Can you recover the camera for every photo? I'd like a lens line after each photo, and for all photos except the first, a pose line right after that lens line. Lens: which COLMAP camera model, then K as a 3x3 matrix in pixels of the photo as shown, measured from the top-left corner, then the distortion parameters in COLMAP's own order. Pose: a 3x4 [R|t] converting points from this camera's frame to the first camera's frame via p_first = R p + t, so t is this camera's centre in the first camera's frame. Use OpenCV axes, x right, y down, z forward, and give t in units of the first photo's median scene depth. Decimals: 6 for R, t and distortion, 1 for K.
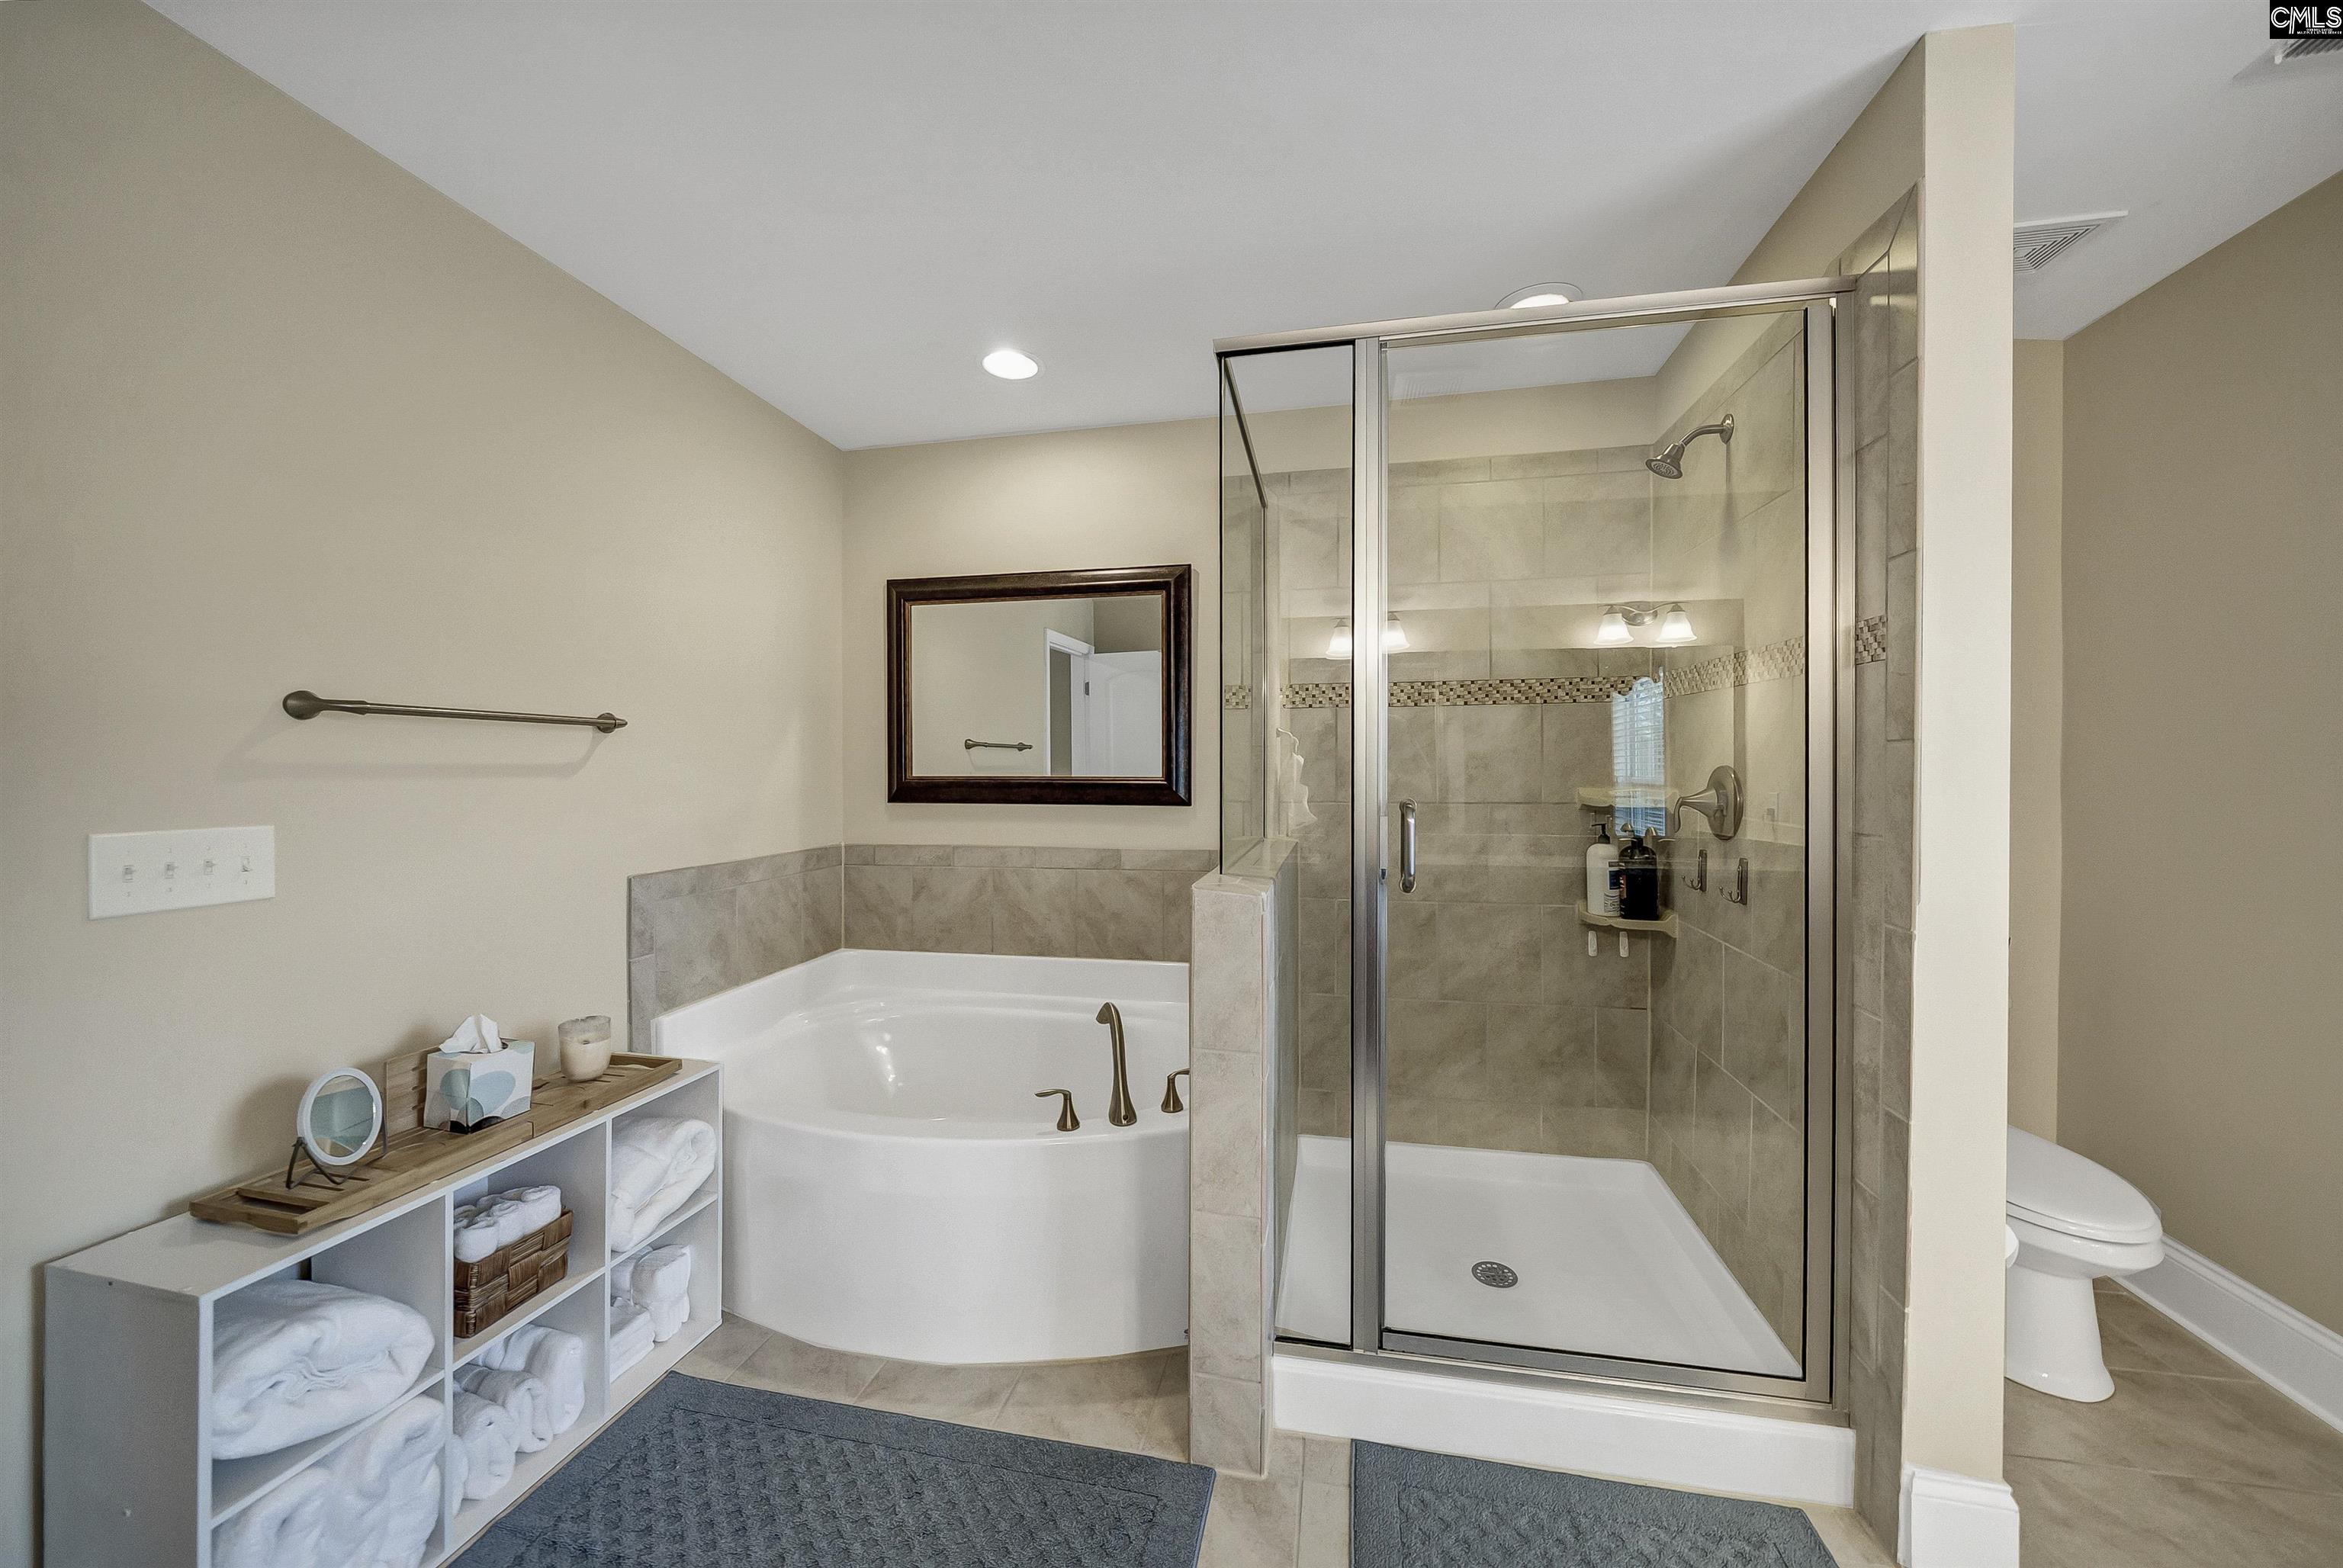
lens RADIAL K [[844.6, 0, 1173.8], [0, 844.6, 781.7], [0, 0, 1]] dist [-0.003849, -0.000075]
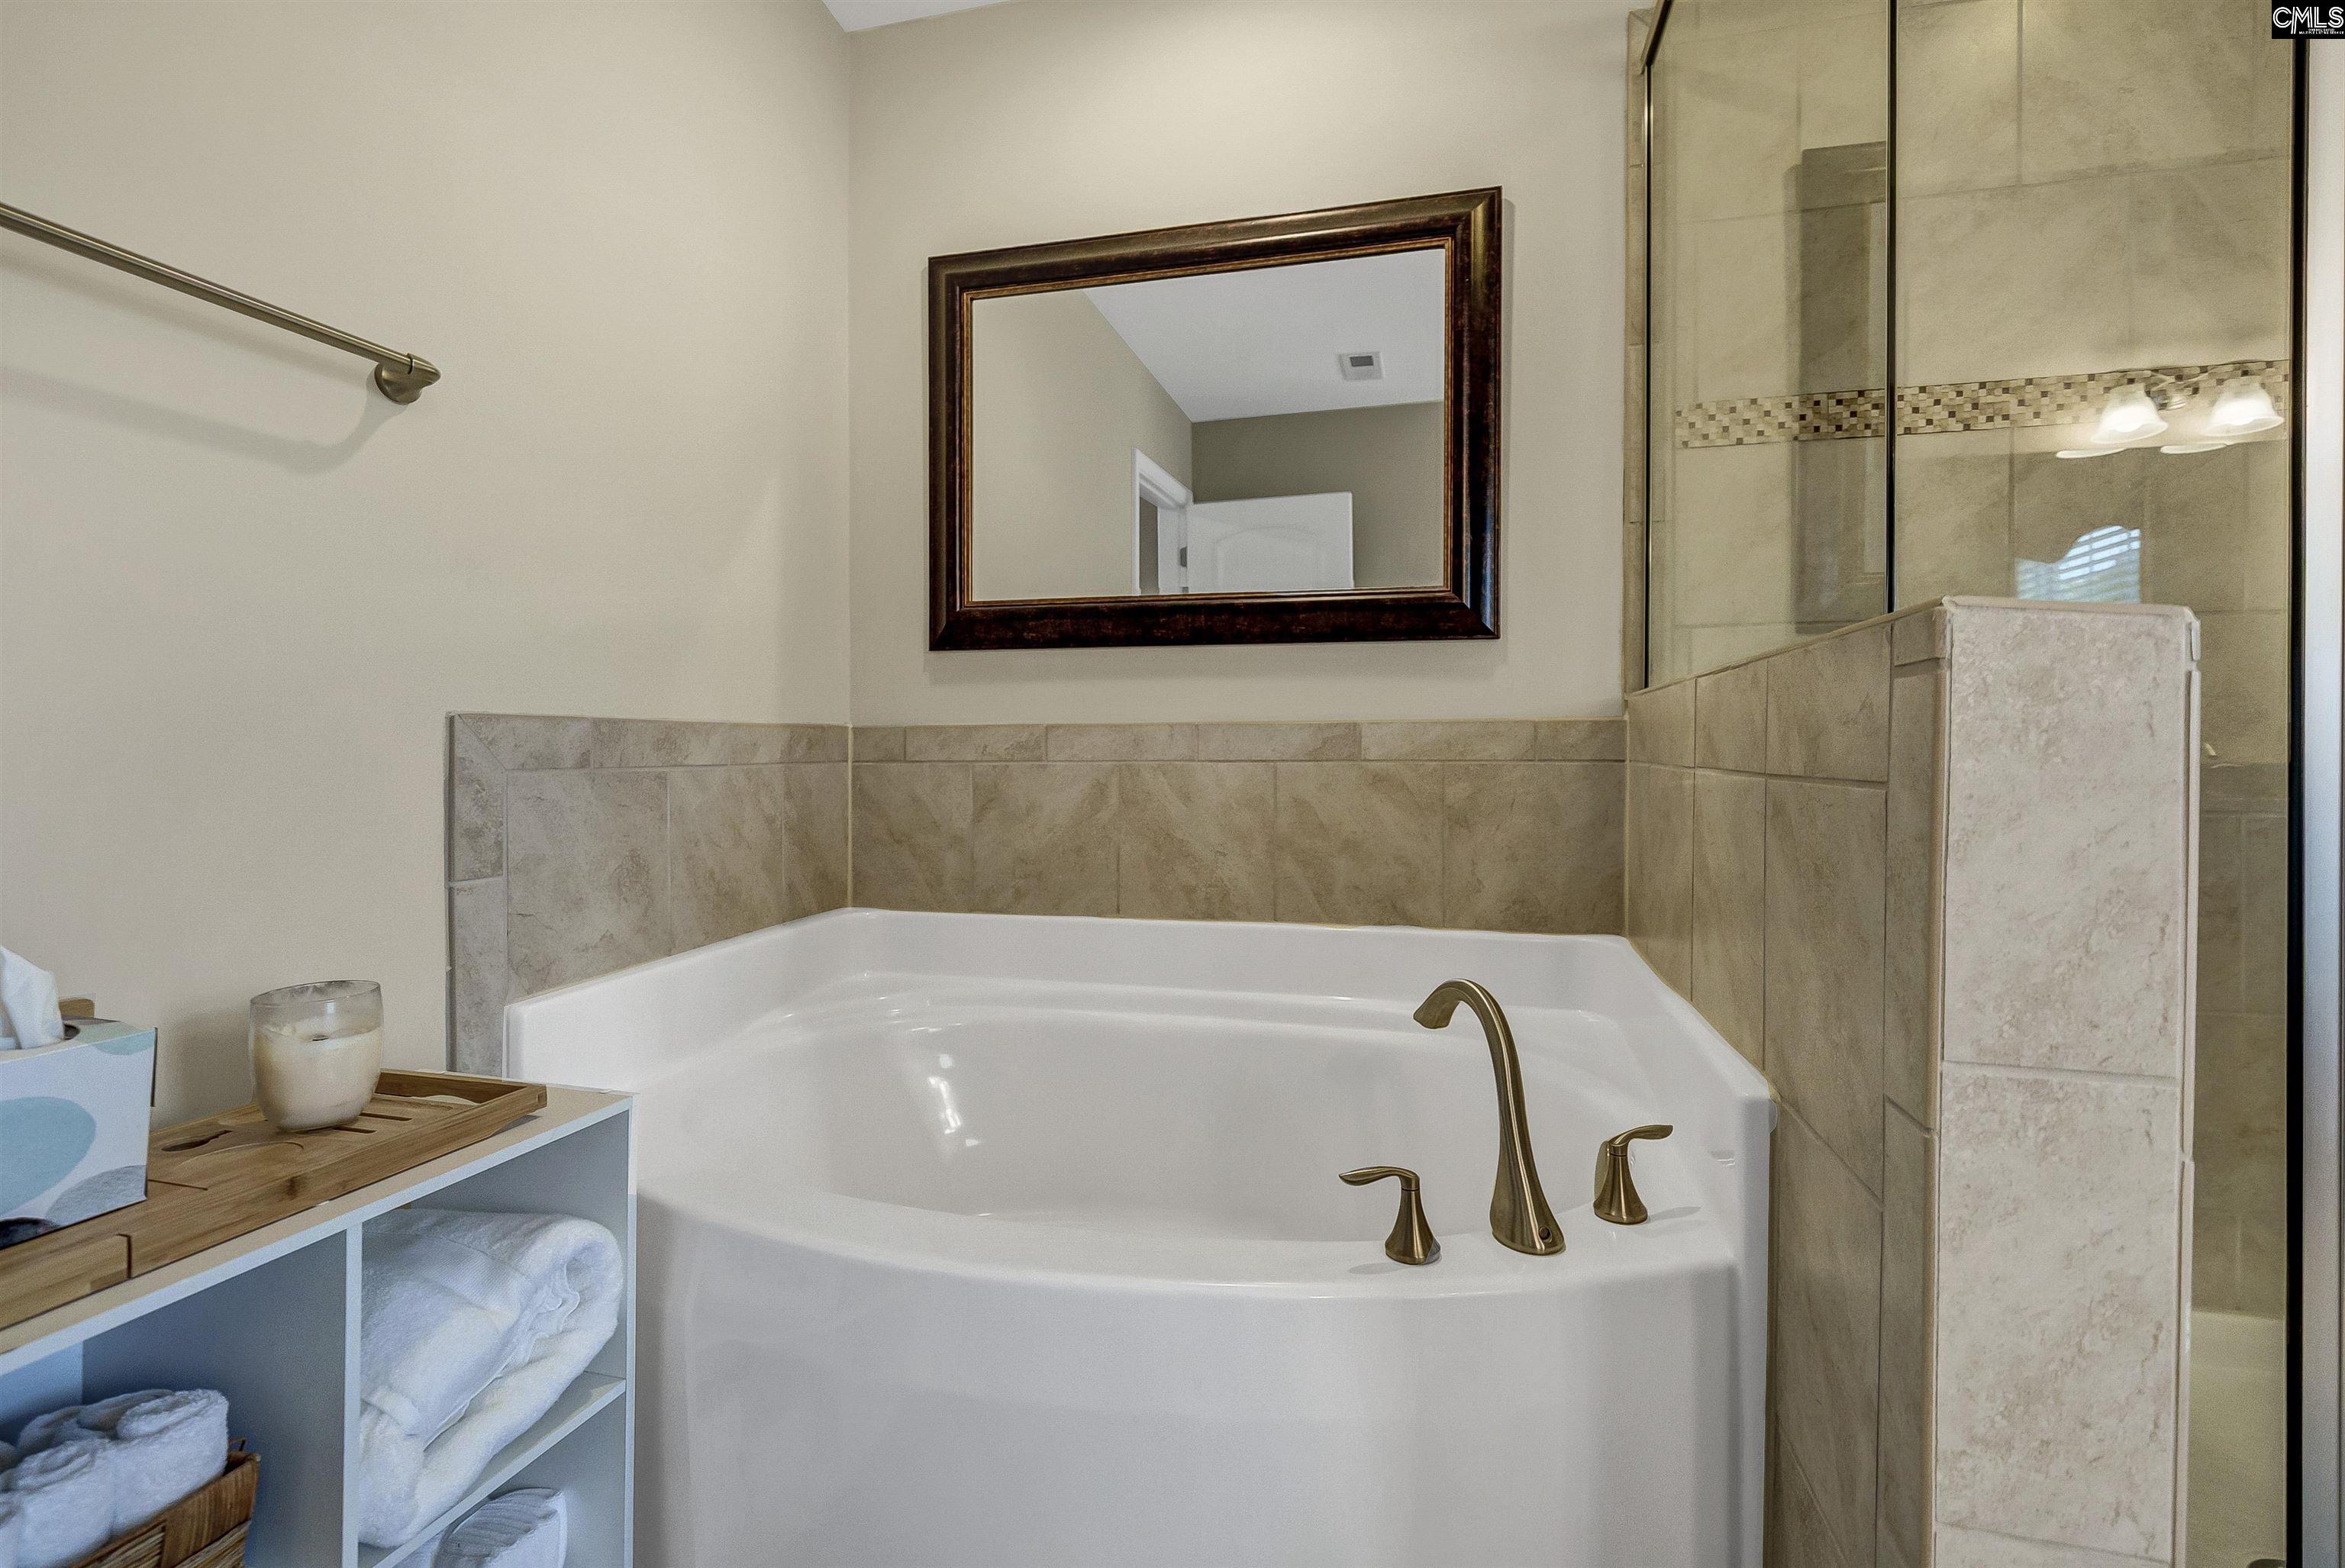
lens RADIAL K [[1087.9, 0, 1172.8], [0, 1087.9, 769.8], [0, 0, 1]] dist [-0.001811, 0.000878]
pose [[0.999076, 0.003941, -0.042798, -0.196757], [-0.003680, 0.999974, 0.006182, 0.136013], [0.042821, -0.006019, 0.999065, 0.379658]]
